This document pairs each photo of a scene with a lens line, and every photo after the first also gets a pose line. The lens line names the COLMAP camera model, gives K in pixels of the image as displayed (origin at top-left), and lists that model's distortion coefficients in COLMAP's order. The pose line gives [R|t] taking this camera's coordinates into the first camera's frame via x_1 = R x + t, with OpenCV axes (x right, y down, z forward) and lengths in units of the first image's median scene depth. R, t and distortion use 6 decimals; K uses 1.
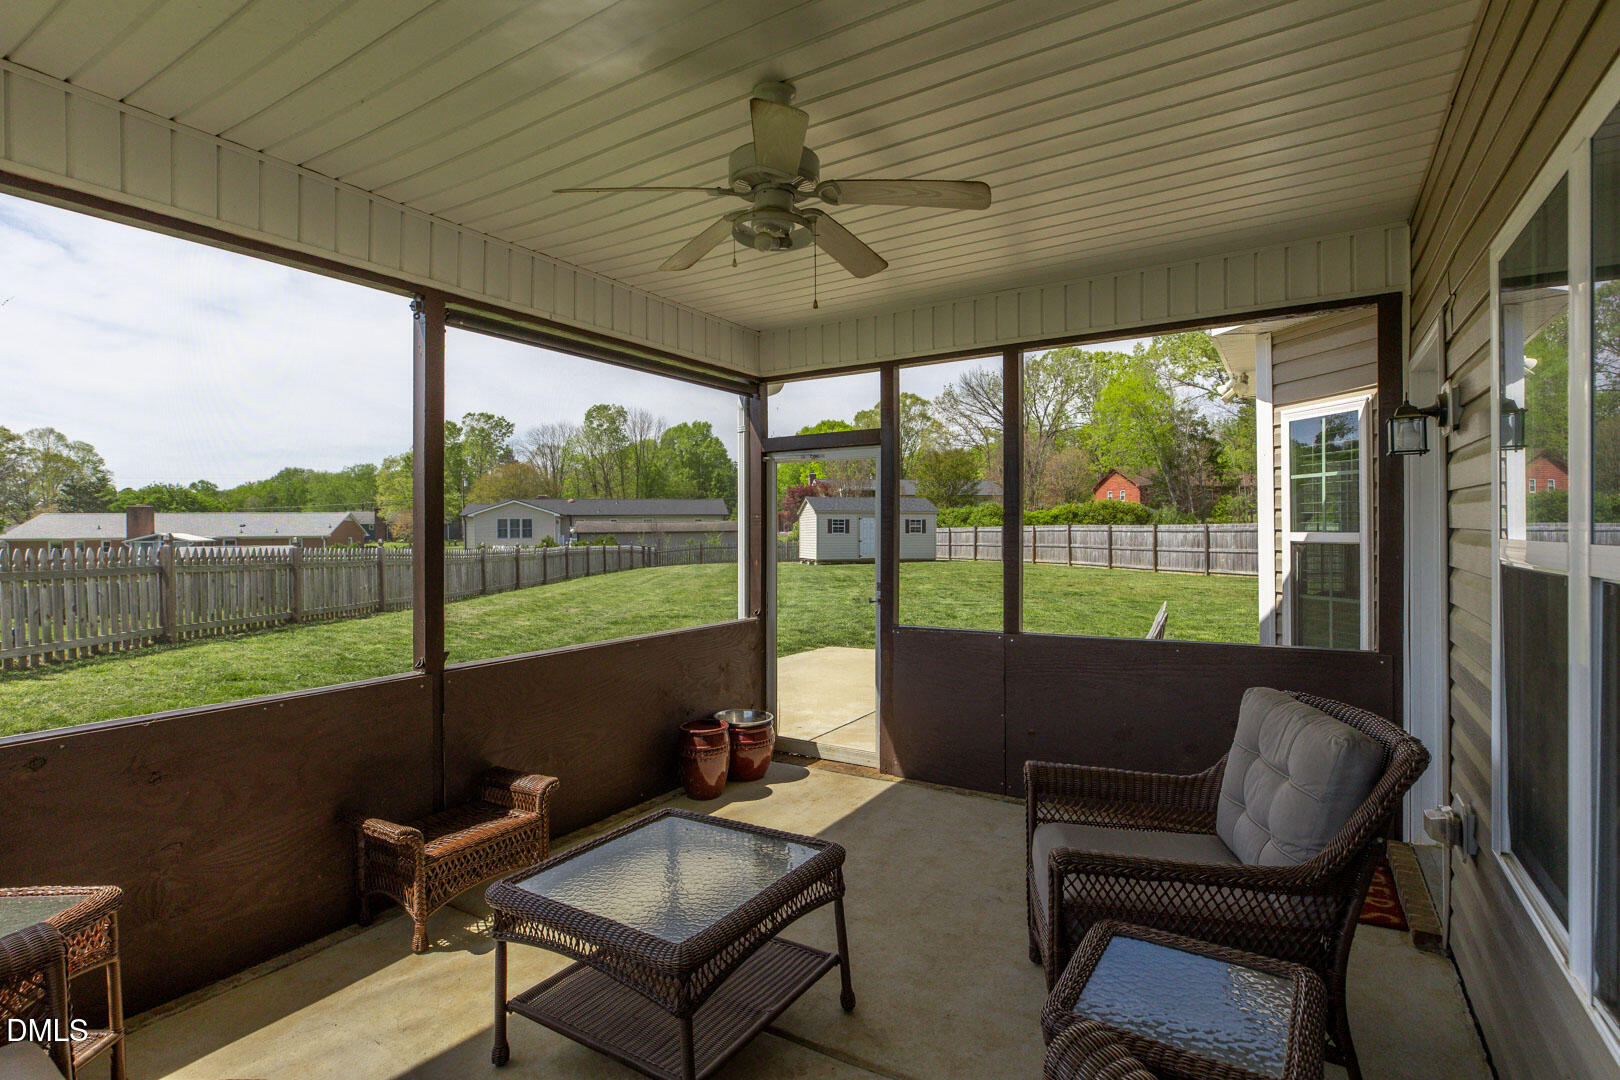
lens RADIAL K [[810.1, 0, 805.3], [0, 810.1, 534.2], [0, 0, 1]] dist [0.002150, -0.000754]
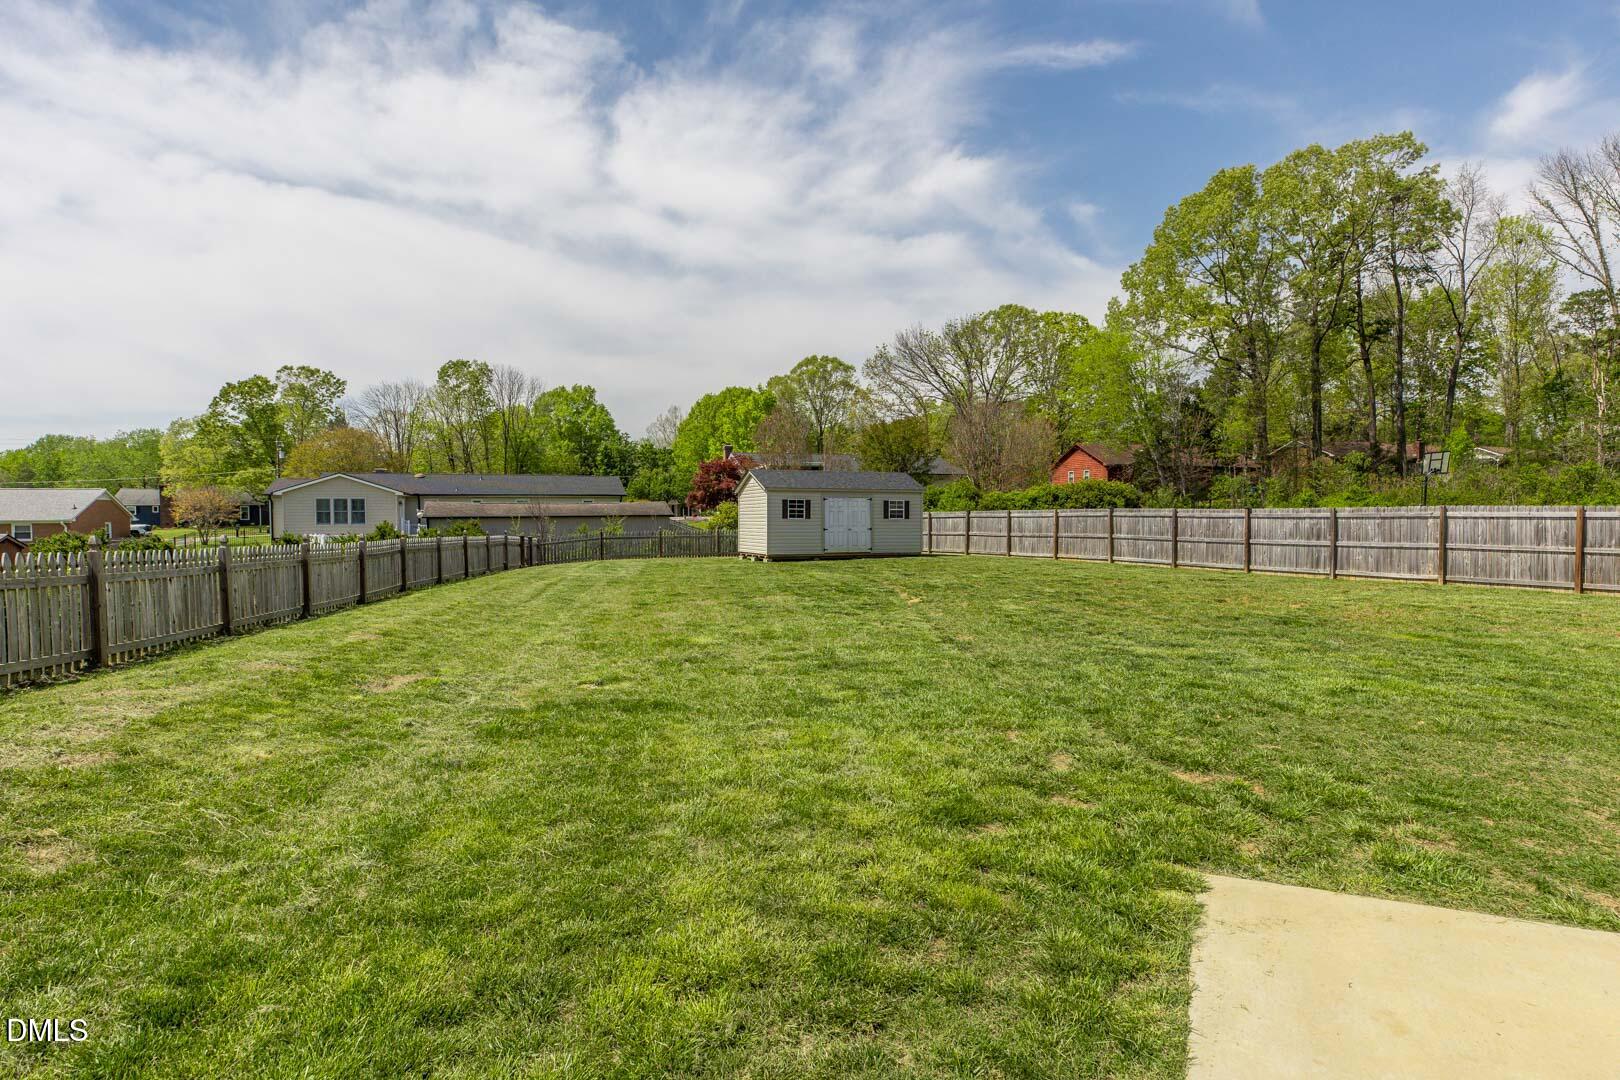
lens RADIAL K [[891.1, 0, 812.3], [0, 891.1, 543.3], [0, 0, 1]] dist [0.000016, 0.001429]
pose [[0.991643, -0.001125, 0.129005, -0.025810], [-0.002312, 0.999647, 0.026484, -0.000155], [-0.128989, -0.026561, 0.991290, 0.102460]]
